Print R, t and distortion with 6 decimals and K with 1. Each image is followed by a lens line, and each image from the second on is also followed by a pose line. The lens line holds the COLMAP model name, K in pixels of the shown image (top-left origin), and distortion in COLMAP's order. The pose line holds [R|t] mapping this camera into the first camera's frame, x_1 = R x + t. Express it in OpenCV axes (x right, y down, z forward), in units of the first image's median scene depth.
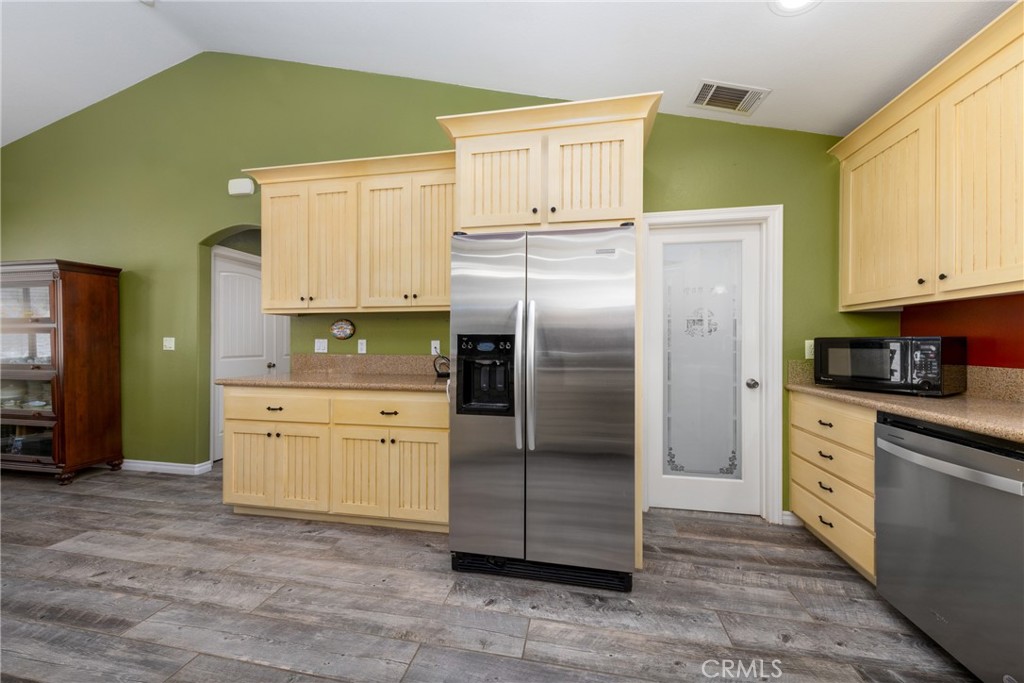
lens RADIAL K [[358.4, 0, 510.8], [0, 358.4, 342.2], [0, 0, 1]] dist [0.002169, -0.002018]
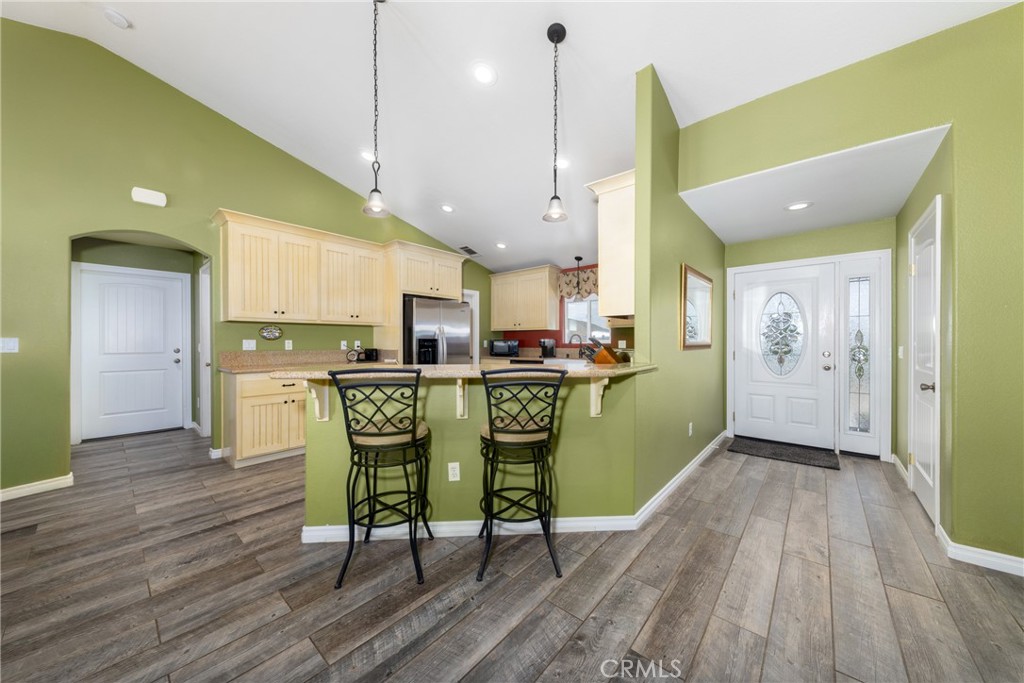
lens RADIAL K [[354.3, 0, 511.7], [0, 354.3, 345.6], [0, 0, 1]] dist [0.004130, -0.002054]
pose [[0.509922, -0.010470, 0.860157, -1.746289], [0.003722, 0.999943, 0.009966, 0.004822], [-0.860213, -0.001881, 0.509932, -0.719135]]
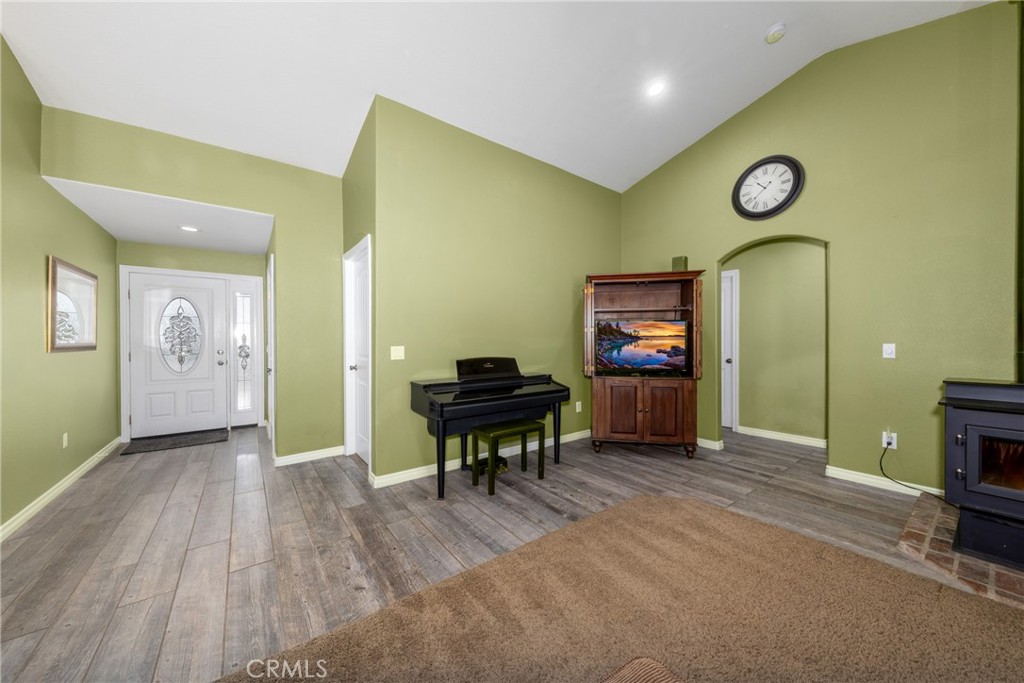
lens RADIAL K [[354.3, 0, 504.0], [0, 354.3, 341.3], [0, 0, 1]] dist [0.004130, -0.002054]
pose [[-0.725725, -0.000630, 0.687985, -2.256274], [0.003309, 0.999985, 0.004406, -0.000186], [-0.687977, 0.005474, -0.725711, -0.785232]]
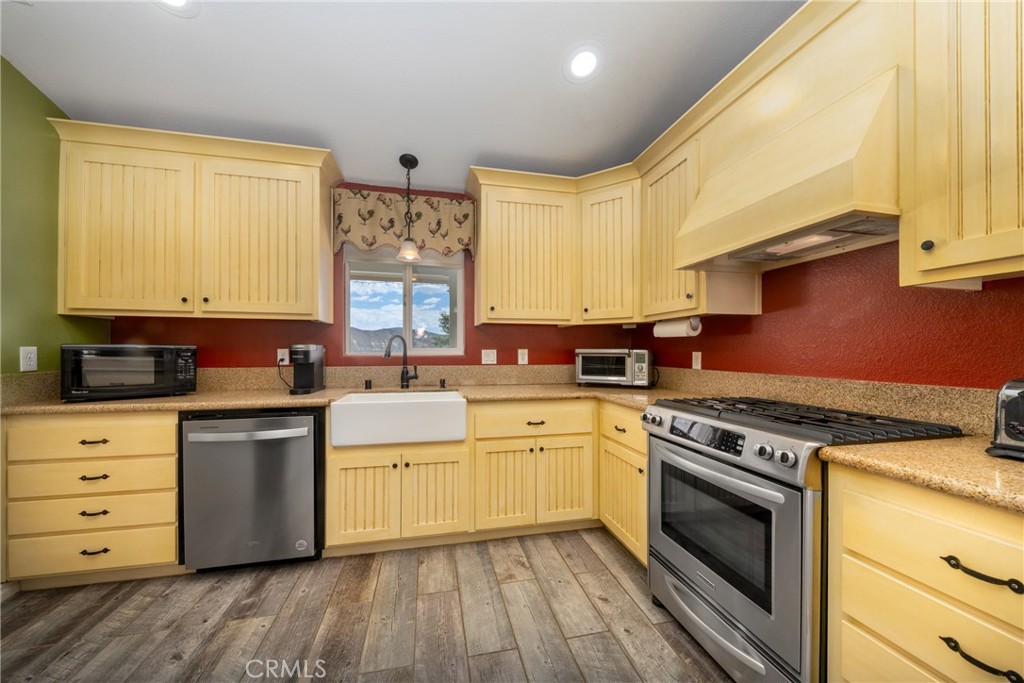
lens RADIAL K [[354.3, 0, 512.4], [0, 354.3, 349.7], [0, 0, 1]] dist [0.004130, -0.002054]
pose [[-0.396840, 0.001240, 0.917887, -0.342241], [-0.002824, 0.999993, -0.002572, -0.001095], [-0.917883, -0.003613, -0.396834, 0.405219]]
